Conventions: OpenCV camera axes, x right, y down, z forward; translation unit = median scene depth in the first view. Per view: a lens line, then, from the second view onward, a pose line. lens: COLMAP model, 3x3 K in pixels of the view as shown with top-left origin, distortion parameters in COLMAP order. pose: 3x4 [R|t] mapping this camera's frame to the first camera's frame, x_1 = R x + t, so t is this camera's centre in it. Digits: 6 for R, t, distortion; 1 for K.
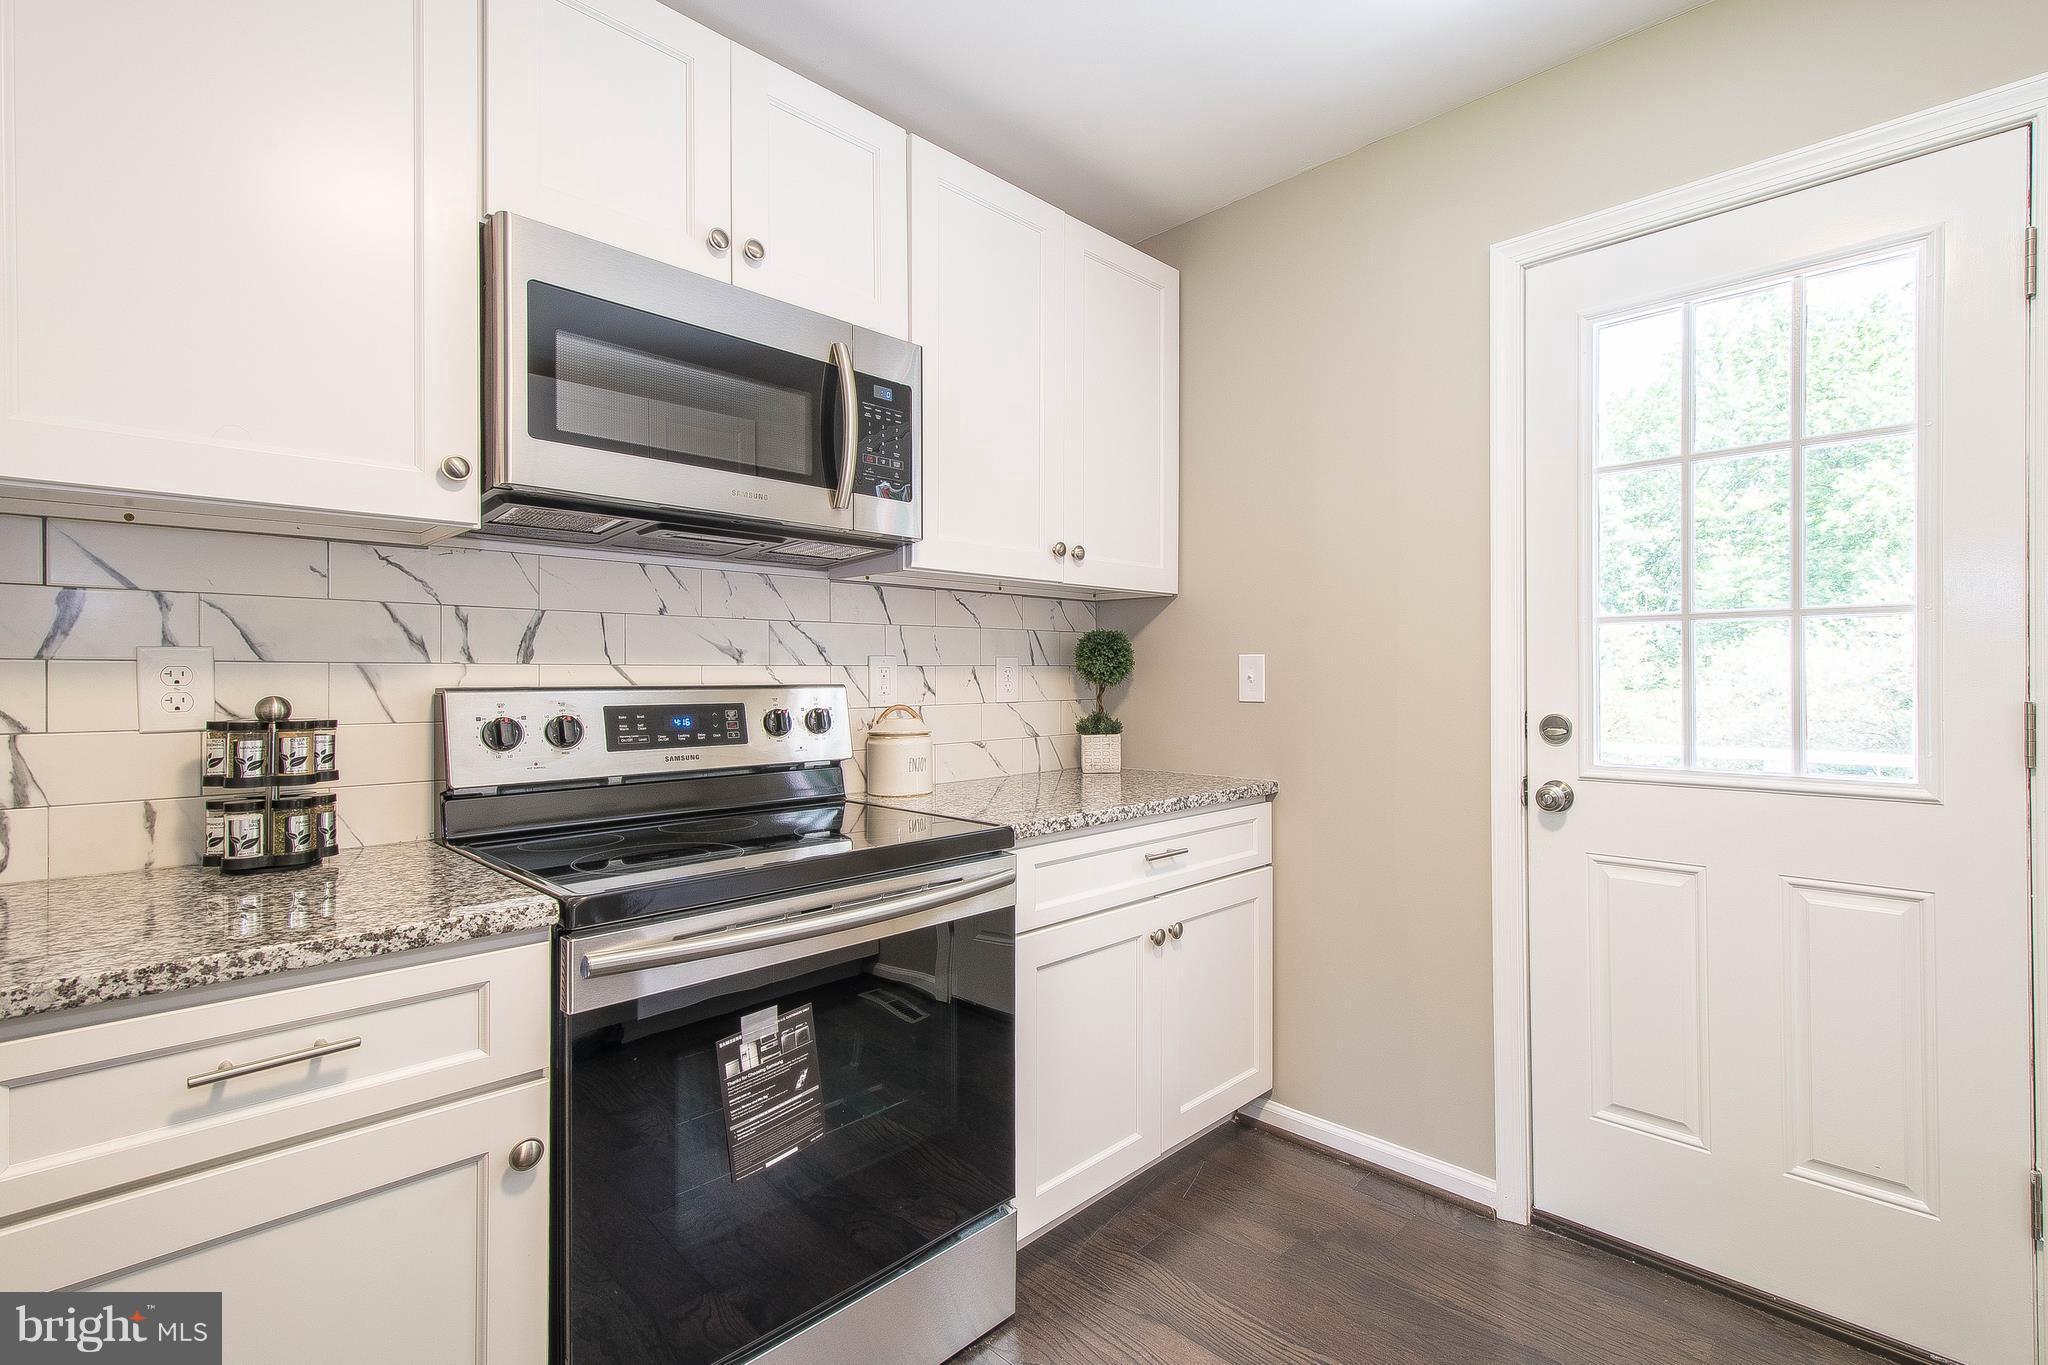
lens RADIAL K [[1058.1, 0, 1016.3], [0, 1058.1, 674.3], [0, 0, 1]] dist [0.021080, 0.000060]
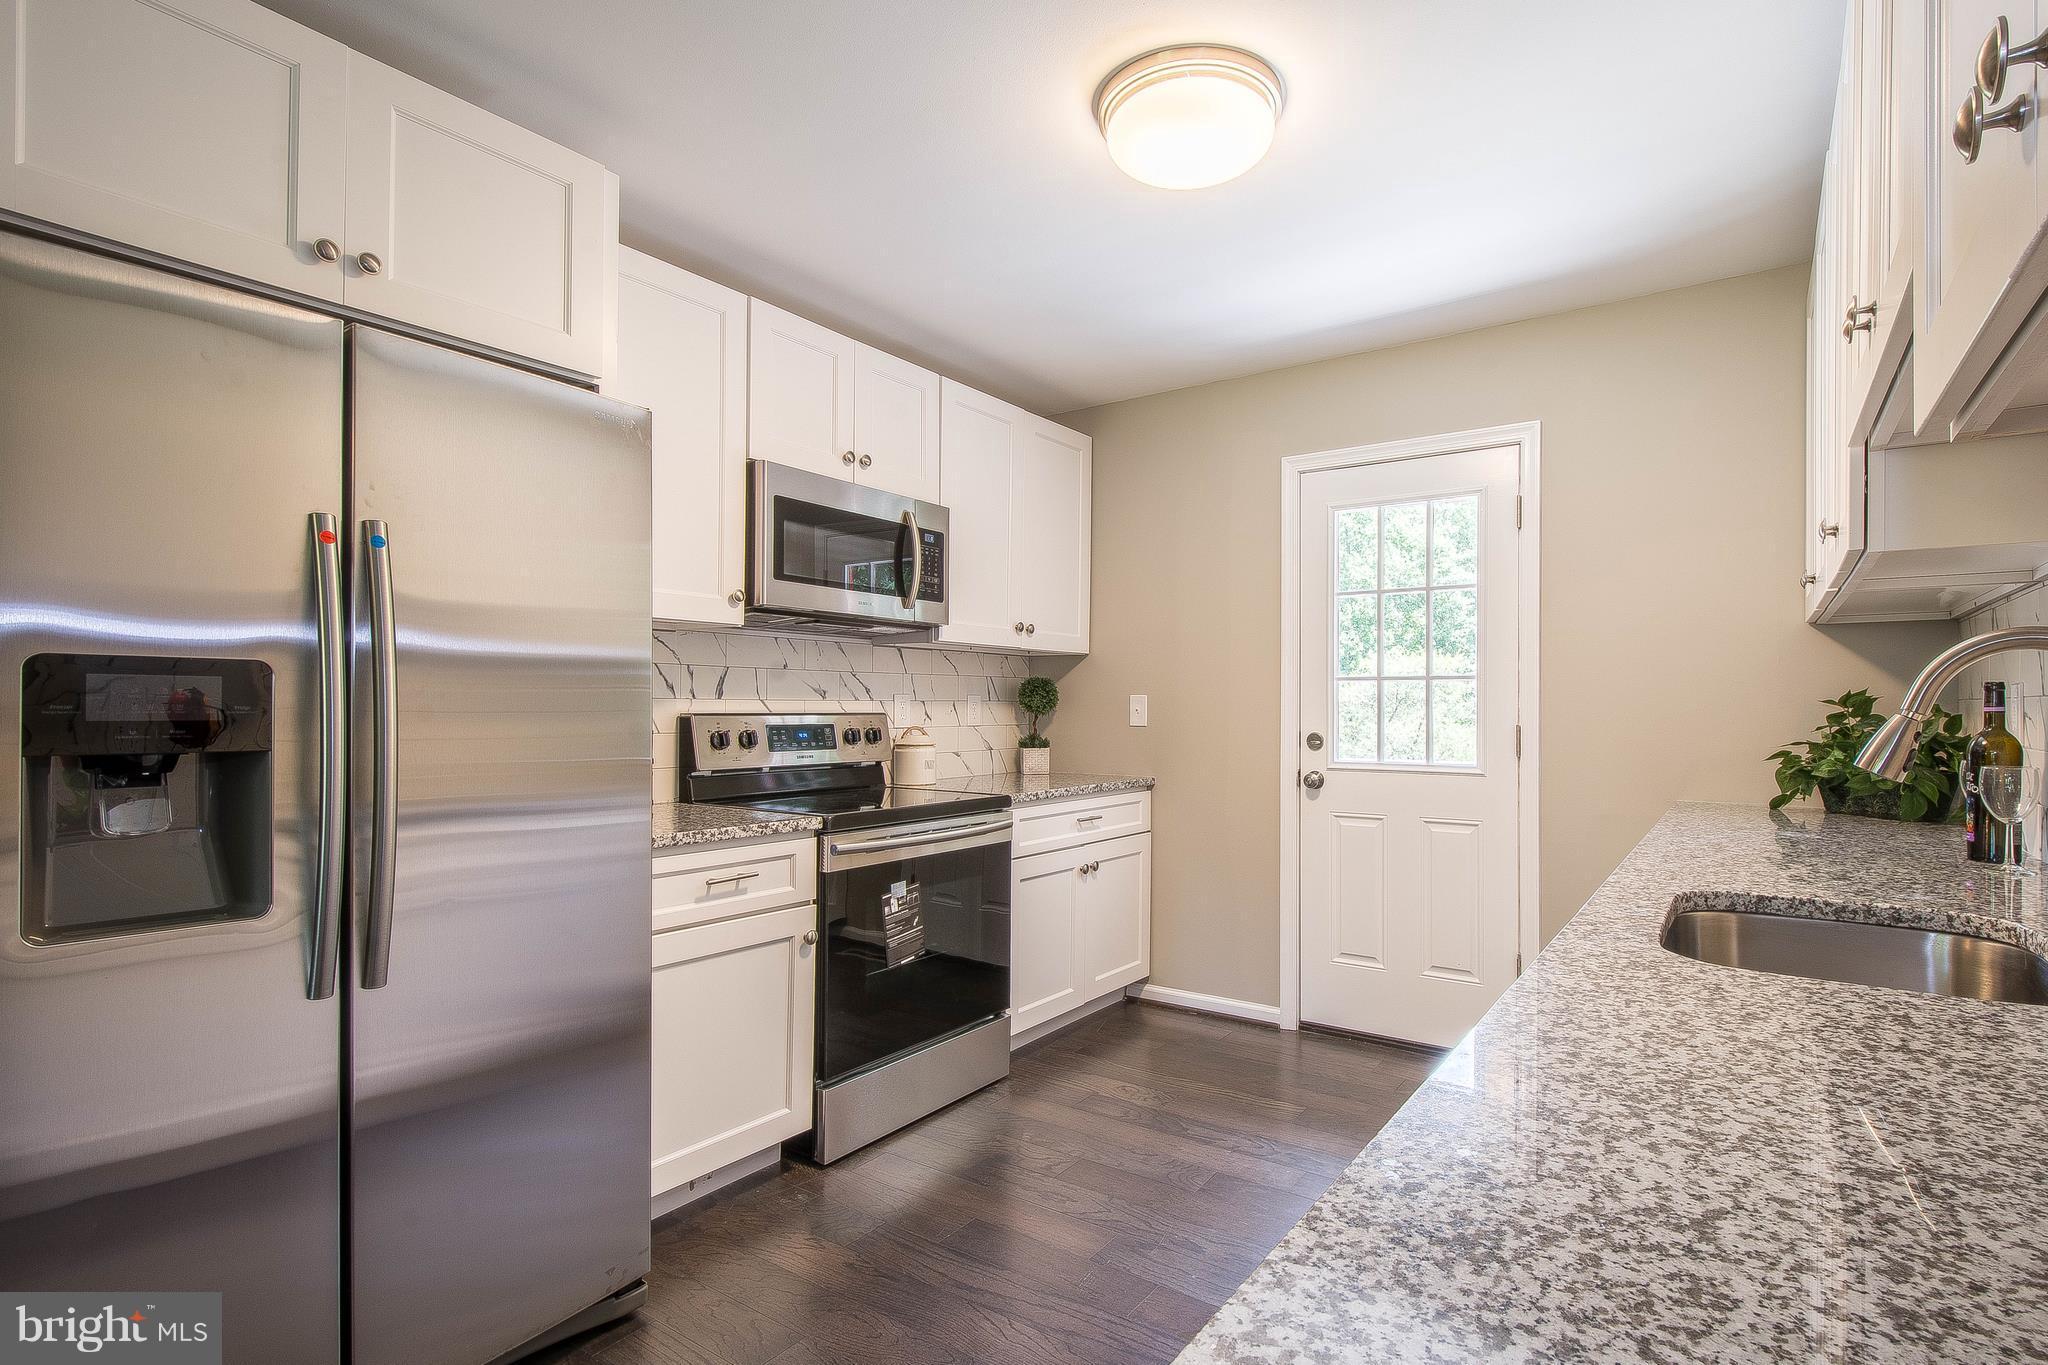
lens RADIAL K [[1148.1, 0, 983.6], [0, 1148.1, 710.0], [0, 0, 1]] dist [0.020554, 0.002187]
pose [[0.993426, 0.006828, 0.114268, -0.244345], [-0.007338, 0.999965, 0.004047, -0.003102], [-0.114237, -0.004859, 0.993442, -0.803866]]
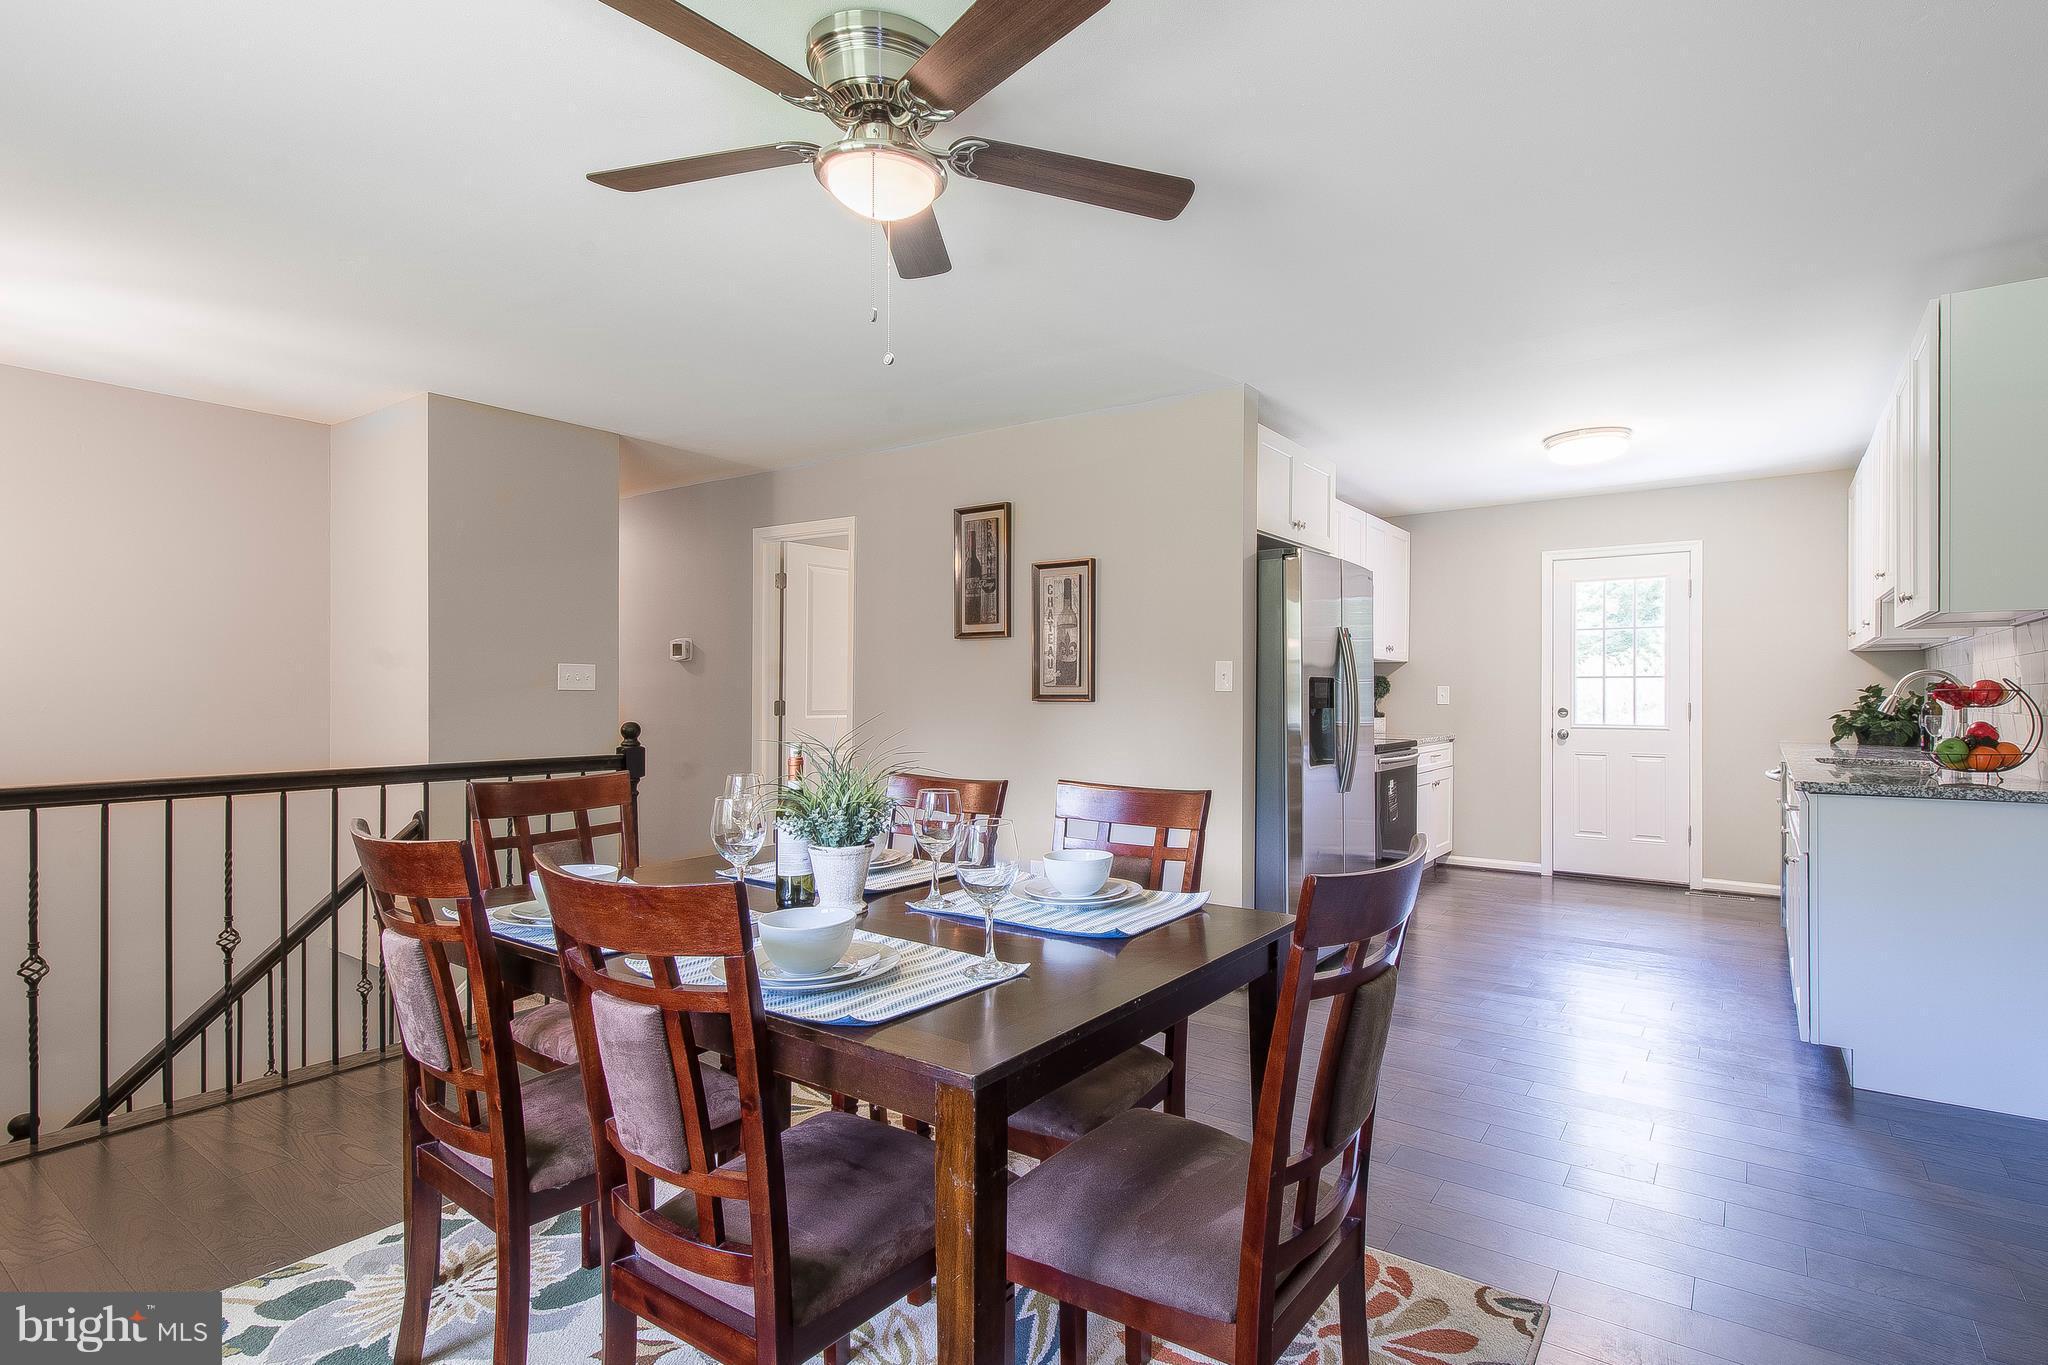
lens RADIAL K [[1058.1, 0, 1033.5], [0, 1058.1, 699.8], [0, 0, 1]] dist [0.021080, 0.000060]
pose [[0.995190, 0.003662, 0.097897, -1.330658], [-0.004486, 0.999956, 0.008189, -0.003232], [-0.097863, -0.008589, 0.995163, -1.928829]]
